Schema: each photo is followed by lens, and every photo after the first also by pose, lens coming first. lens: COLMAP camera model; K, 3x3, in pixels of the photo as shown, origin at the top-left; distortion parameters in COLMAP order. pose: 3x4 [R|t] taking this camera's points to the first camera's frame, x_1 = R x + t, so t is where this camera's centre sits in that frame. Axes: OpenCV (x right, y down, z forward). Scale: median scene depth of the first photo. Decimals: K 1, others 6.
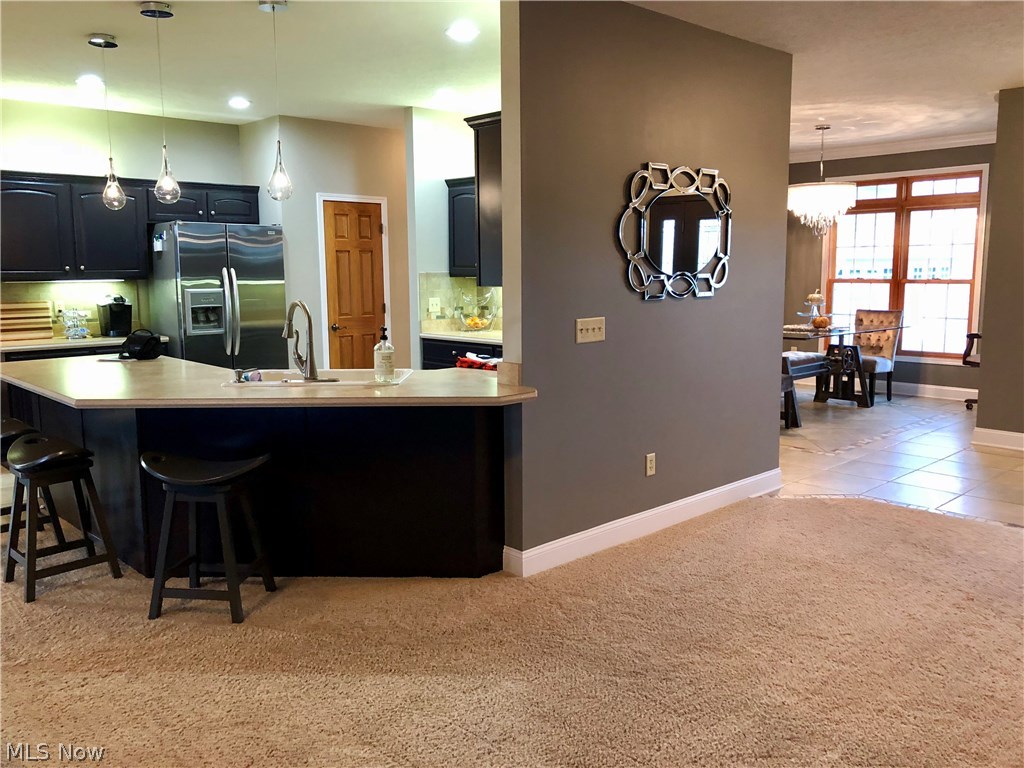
lens RADIAL K [[845.1, 0, 500.6], [0, 845.1, 369.9], [0, 0, 1]] dist [0.027668, -0.033746]
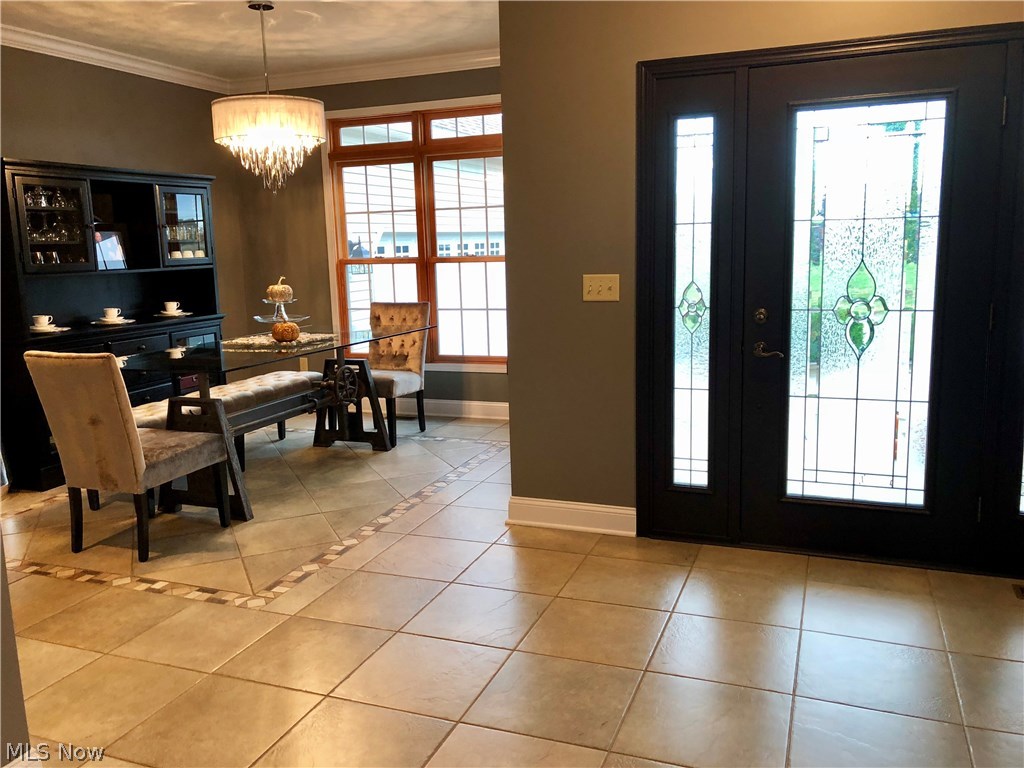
lens RADIAL K [[845.1, 0, 516.1], [0, 845.1, 370.3], [0, 0, 1]] dist [0.027668, -0.033746]
pose [[0.897033, -0.084993, 0.433714, 0.252801], [0.076211, 0.996381, 0.037632, -0.037722], [-0.435343, -0.000704, 0.900264, 0.373796]]
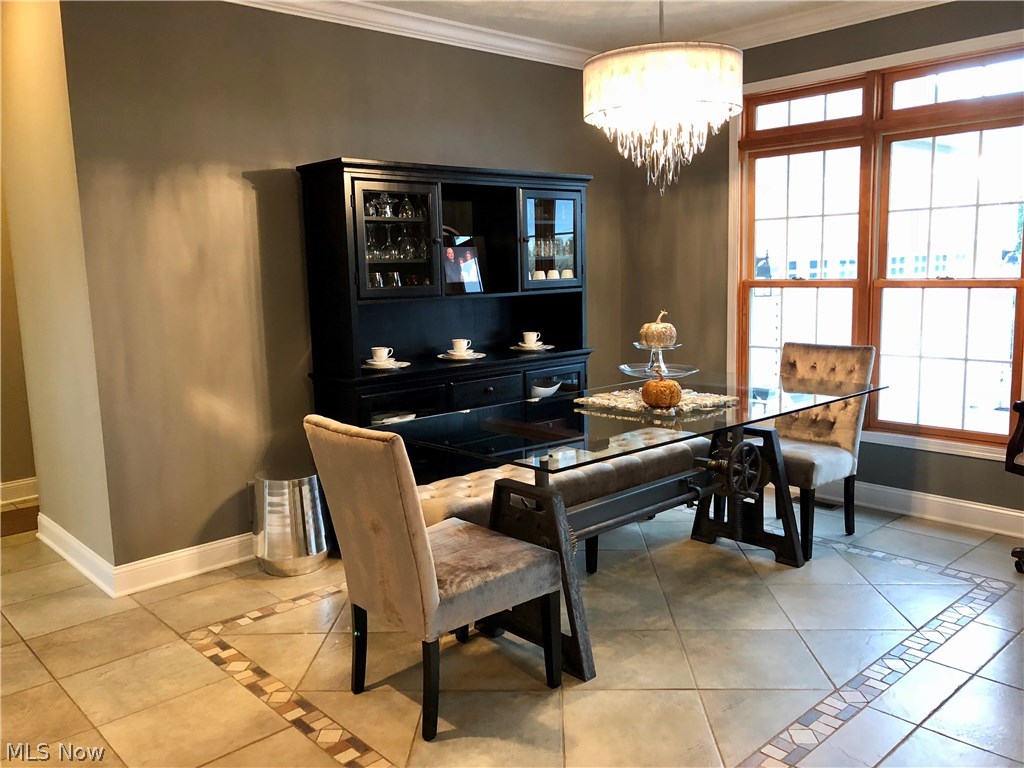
lens RADIAL K [[845.1, 0, 501.2], [0, 845.1, 376.9], [0, 0, 1]] dist [0.027668, -0.033746]
pose [[0.999773, -0.017791, -0.011700, 0.294936], [0.017927, 0.999773, 0.011540, -0.067942], [0.011492, -0.011747, 0.999865, 0.570163]]
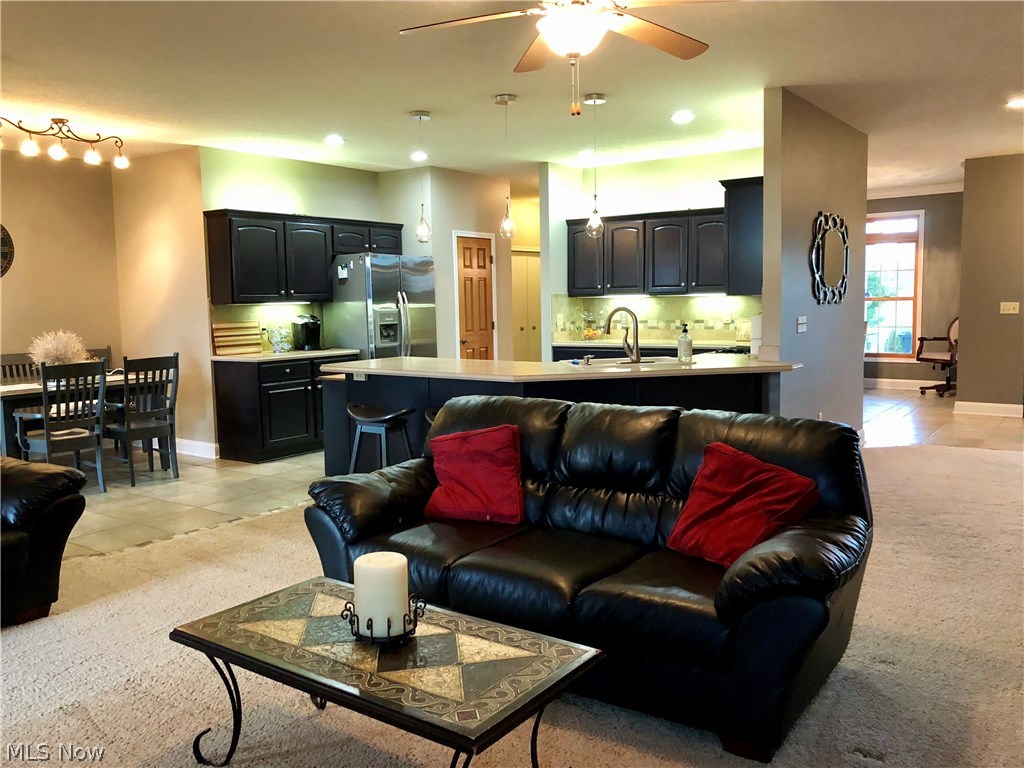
lens RADIAL K [[845.1, 0, 512.0], [0, 845.1, 380.8], [0, 0, 1]] dist [0.027668, -0.033746]
pose [[0.979452, -0.030965, 0.199285, -0.349623], [0.036775, 0.998998, -0.025515, 0.036579], [-0.198295, 0.032320, 0.979609, -0.174334]]
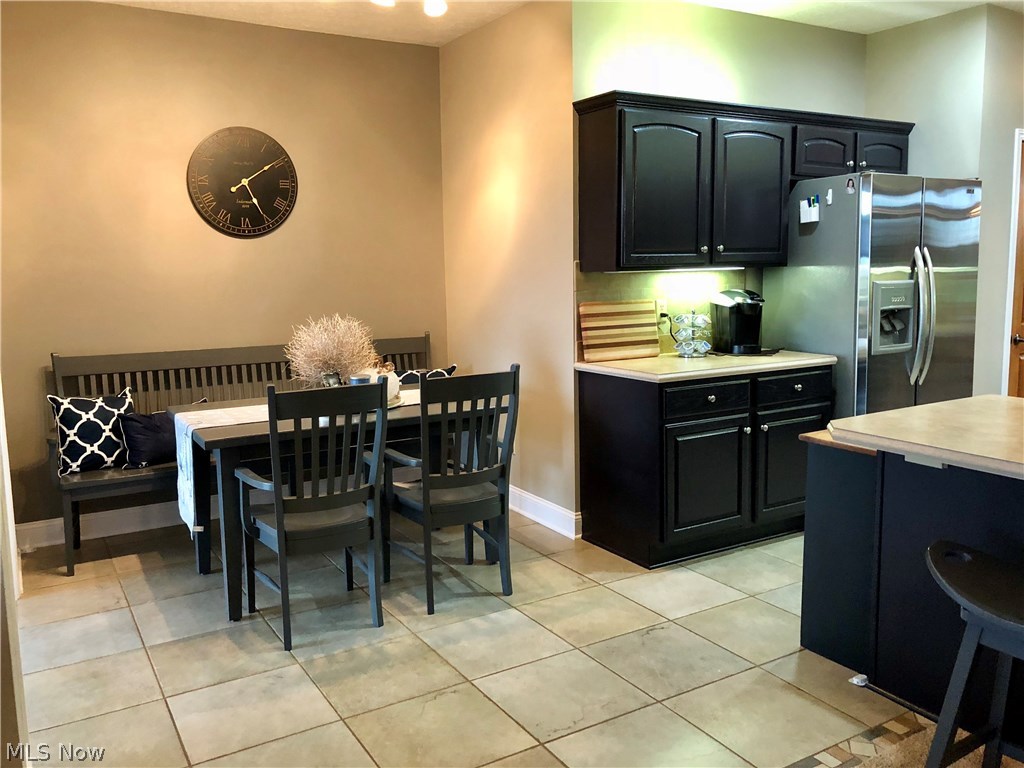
lens RADIAL K [[845.1, 0, 519.7], [0, 845.1, 376.8], [0, 0, 1]] dist [0.027668, -0.033746]
pose [[0.981713, 0.016694, -0.189635, -0.420118], [-0.014353, 0.999803, 0.013714, -0.023791], [0.189827, -0.010741, 0.981759, 0.275021]]
